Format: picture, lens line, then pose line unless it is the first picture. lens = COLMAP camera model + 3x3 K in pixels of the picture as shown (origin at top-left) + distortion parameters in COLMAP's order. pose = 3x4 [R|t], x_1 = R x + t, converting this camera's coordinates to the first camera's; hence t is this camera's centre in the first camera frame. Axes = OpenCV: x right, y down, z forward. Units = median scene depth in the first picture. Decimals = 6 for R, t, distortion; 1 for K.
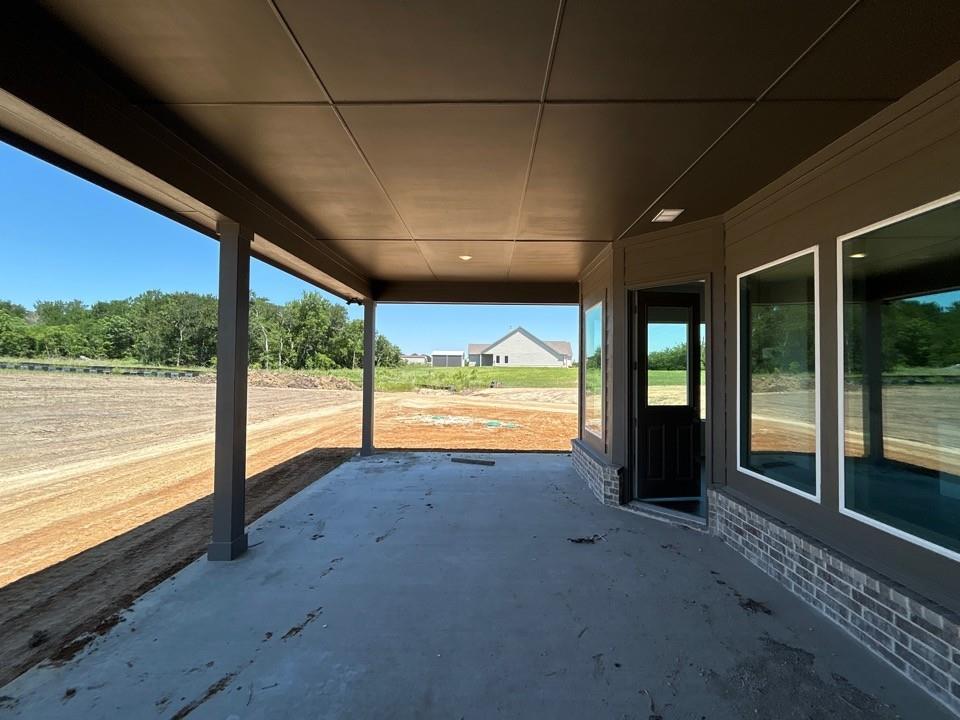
lens RADIAL K [[386.6, 0, 480.0], [0, 386.6, 360.0], [0, 0, 1]] dist [-0.000984, 0.000124]
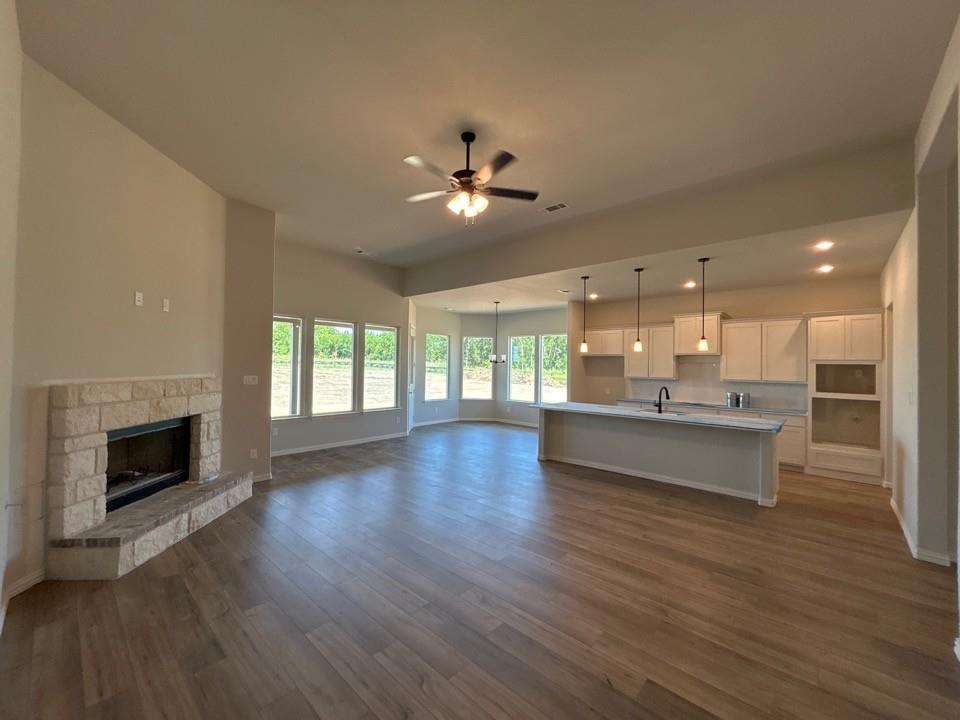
lens RADIAL K [[386.6, 0, 480.0], [0, 386.6, 360.0], [0, 0, 1]] dist [-0.000984, 0.000124]
pose [[0.755700, -0.009256, -0.654853, 0.179339], [0.007531, 0.999957, -0.005443, -0.000131], [0.654875, -0.000819, 0.755737, -0.033454]]
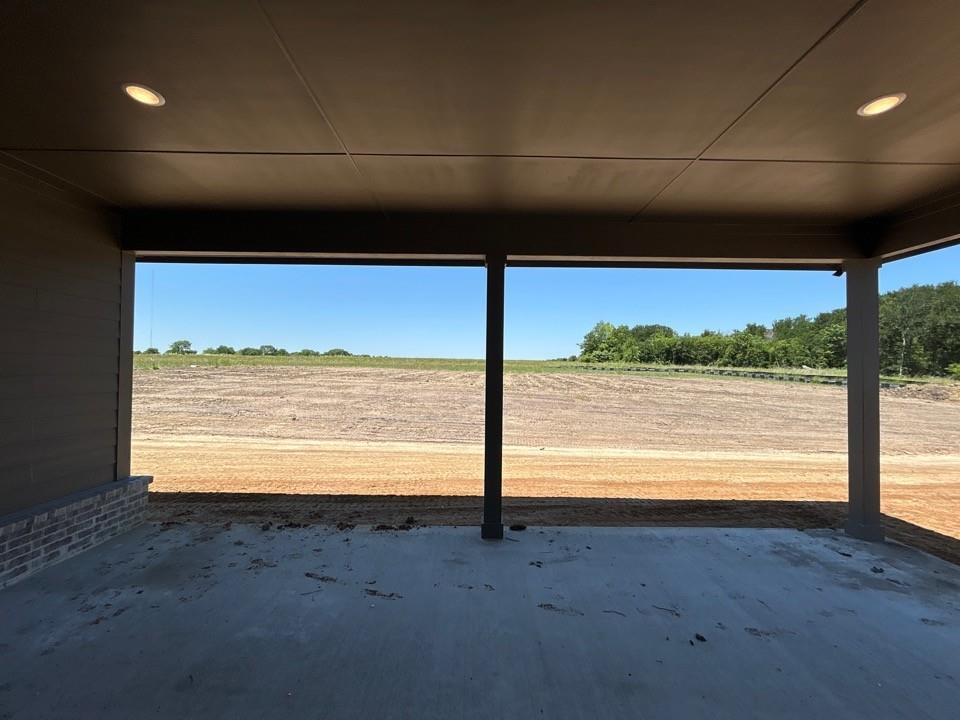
lens RADIAL K [[386.6, 0, 480.0], [0, 386.6, 360.0], [0, 0, 1]] dist [-0.000984, 0.000124]
pose [[0.029313, -0.032321, -0.999048, 0.034376], [0.009613, 0.999440, -0.032051, 0.000398], [0.999524, -0.008665, 0.029608, 0.058150]]
